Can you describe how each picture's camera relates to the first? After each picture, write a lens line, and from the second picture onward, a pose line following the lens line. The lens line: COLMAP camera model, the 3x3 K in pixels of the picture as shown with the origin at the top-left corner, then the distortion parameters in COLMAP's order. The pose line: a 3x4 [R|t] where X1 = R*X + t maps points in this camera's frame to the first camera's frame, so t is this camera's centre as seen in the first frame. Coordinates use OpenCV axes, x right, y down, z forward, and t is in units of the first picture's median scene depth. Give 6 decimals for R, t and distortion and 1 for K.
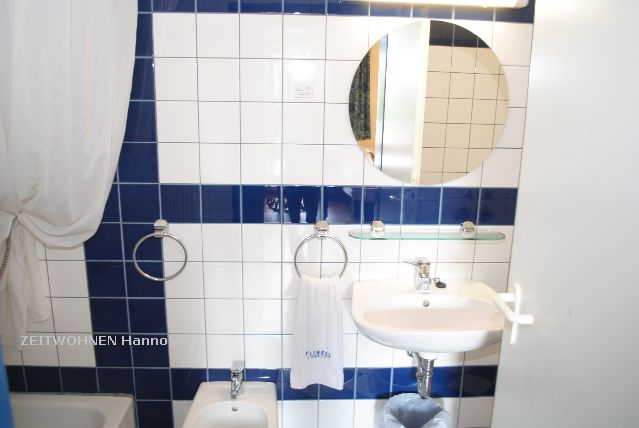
lens RADIAL K [[507.1, 0, 319.5], [0, 507.1, 214.0], [0, 0, 1]] dist [-0.070264, -0.001850]
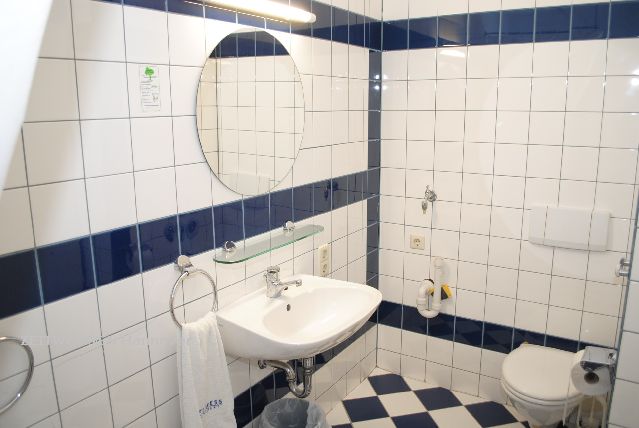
lens RADIAL K [[507.1, 0, 319.5], [0, 507.1, 214.0], [0, 0, 1]] dist [-0.070264, -0.001850]
pose [[0.584086, -0.191150, 0.788863, -0.518721], [0.173623, 0.978804, 0.108621, -0.108555], [-0.792905, 0.073521, 0.604893, 0.308131]]
